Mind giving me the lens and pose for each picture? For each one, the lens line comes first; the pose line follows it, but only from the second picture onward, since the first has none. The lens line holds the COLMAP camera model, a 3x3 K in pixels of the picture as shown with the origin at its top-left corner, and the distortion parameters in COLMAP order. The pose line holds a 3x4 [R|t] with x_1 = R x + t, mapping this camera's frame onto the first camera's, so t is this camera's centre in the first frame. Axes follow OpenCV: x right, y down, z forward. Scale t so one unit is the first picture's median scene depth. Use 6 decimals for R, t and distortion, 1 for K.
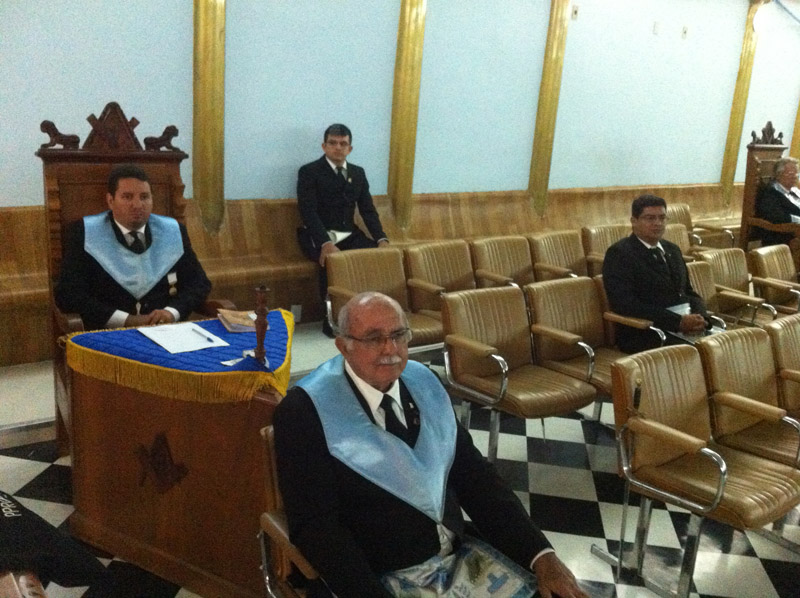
lens RADIAL K [[830.5, 0, 393.8], [0, 830.5, 299.6], [0, 0, 1]] dist [-0.003577, 0.000000]
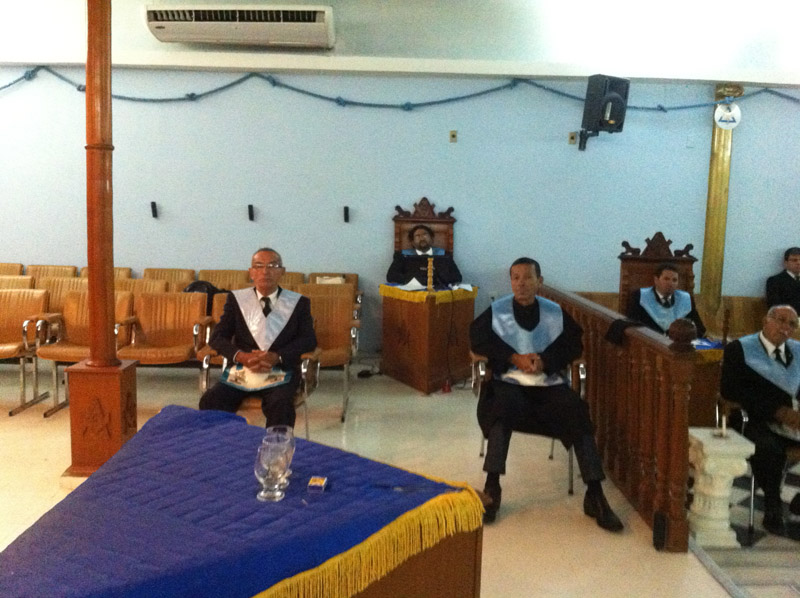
lens RADIAL K [[830.5, 0, 396.5], [0, 830.5, 296.1], [0, 0, 1]] dist [-0.003577, 0.000000]
pose [[0.828588, 0.027873, -0.559164, 0.237202], [-0.123962, 0.983104, -0.134686, 0.245846], [0.545962, 0.180915, 0.818043, -0.883730]]
